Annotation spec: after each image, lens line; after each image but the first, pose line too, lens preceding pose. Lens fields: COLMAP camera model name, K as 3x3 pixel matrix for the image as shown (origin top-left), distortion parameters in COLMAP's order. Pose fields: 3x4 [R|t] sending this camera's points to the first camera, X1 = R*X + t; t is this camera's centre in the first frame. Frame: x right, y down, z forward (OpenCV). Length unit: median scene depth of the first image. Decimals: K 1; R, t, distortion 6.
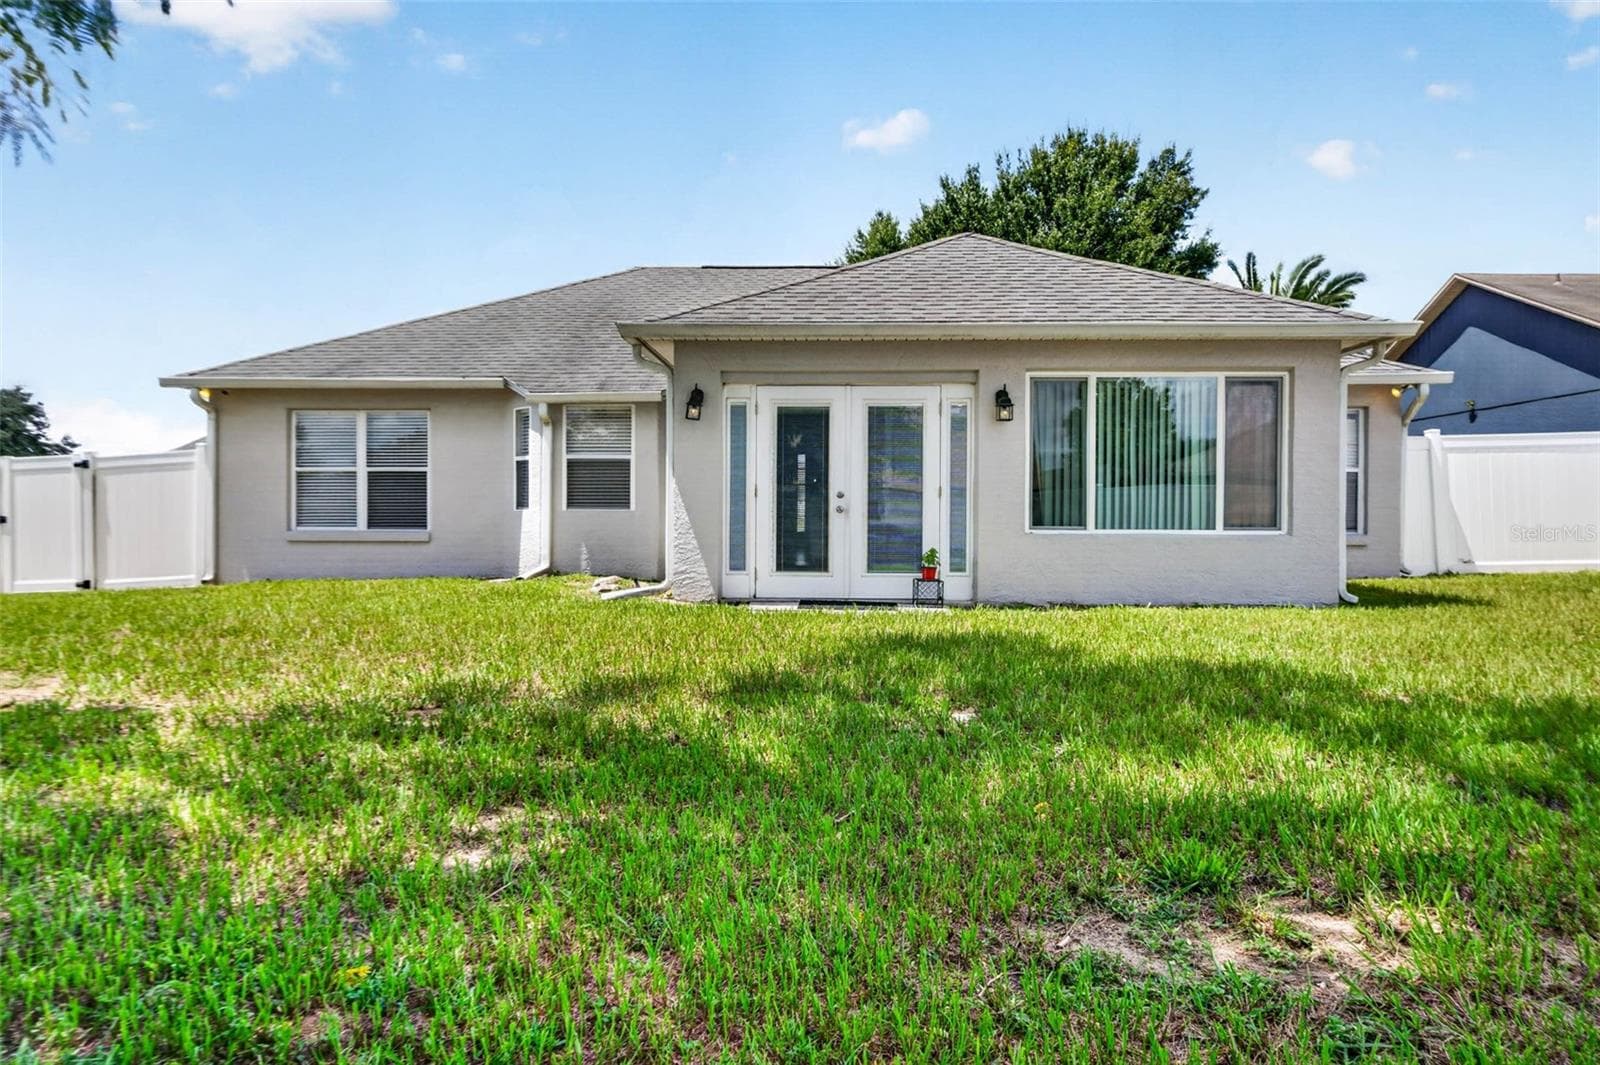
lens RADIAL K [[1092.7, 0, 800.0], [0, 1092.7, 532.5], [0, 0, 1]] dist [-0.003392, 0.004692]
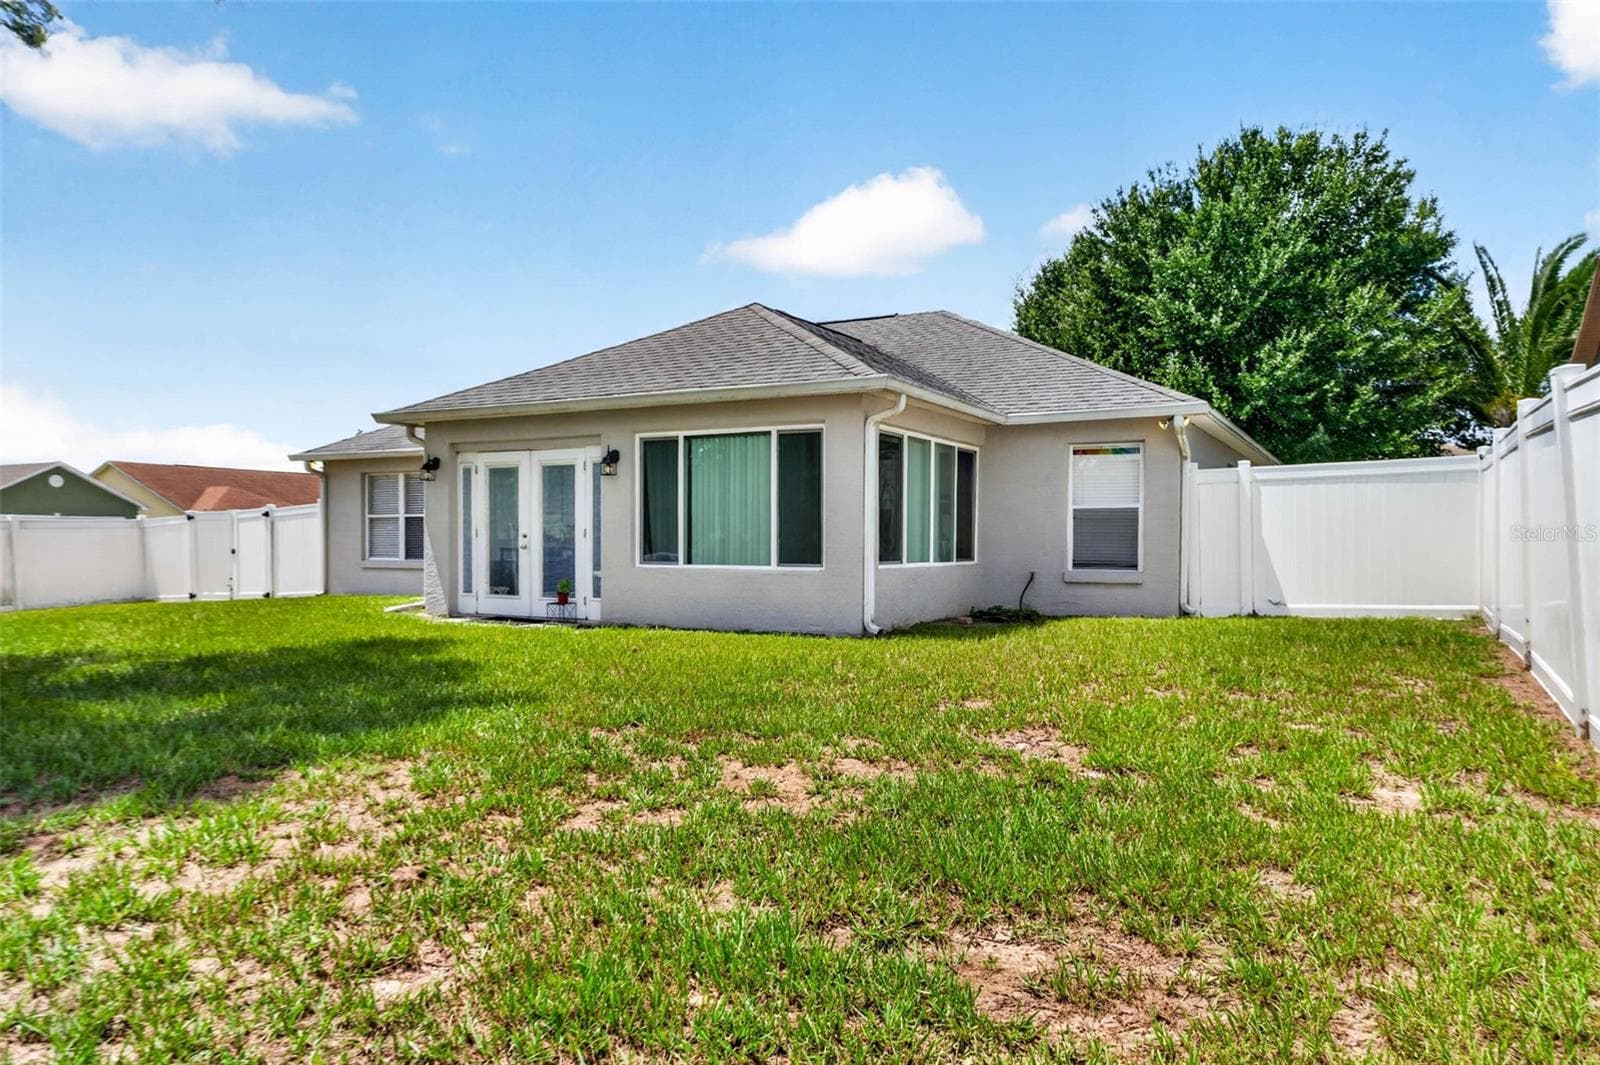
lens RADIAL K [[1092.7, 0, 800.0], [0, 1092.7, 532.5], [0, 0, 1]] dist [-0.003392, 0.004692]
pose [[0.892881, -0.004131, -0.450275, 0.674599], [-0.007705, 0.999671, -0.024449, -0.006820], [0.450228, 0.025299, 0.892555, 0.000063]]
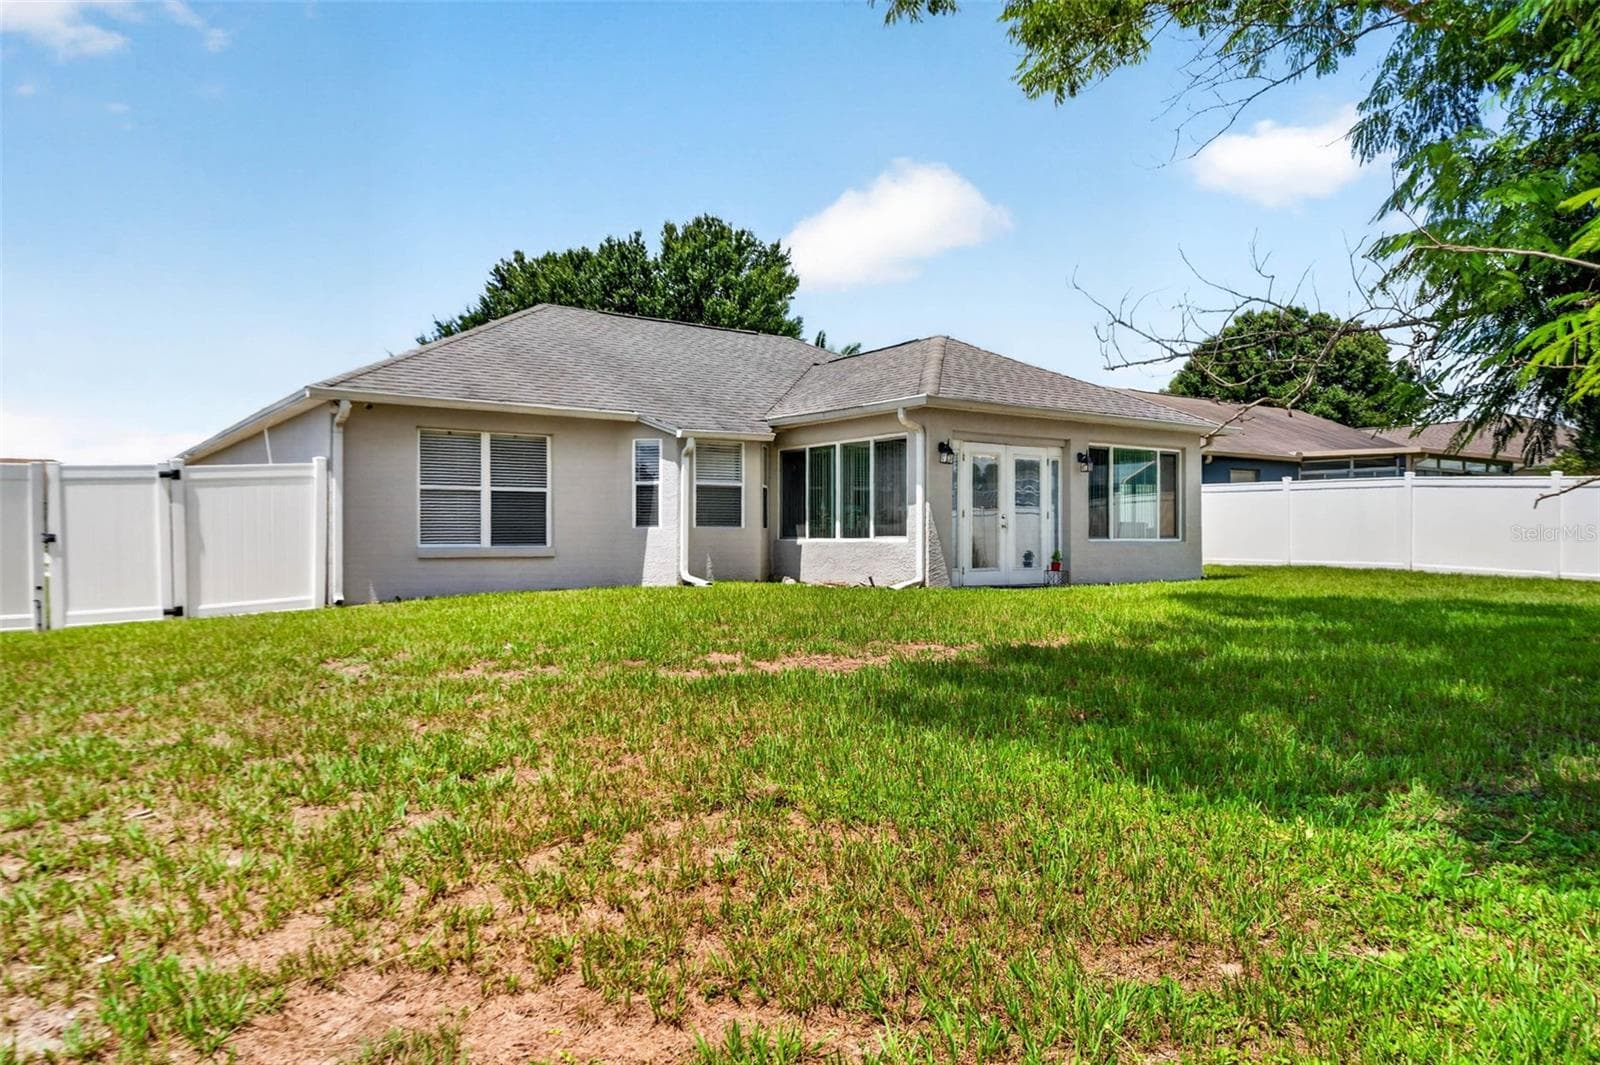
lens RADIAL K [[1095.6, 0, 831.4], [0, 1095.6, 530.1], [0, 0, 1]] dist [0.094543, -0.097616]
pose [[0.779347, 0.000932, 0.626592, -0.826273], [0.016063, 0.999641, -0.021466, 0.010360], [-0.626387, 0.026795, 0.779052, -0.033040]]
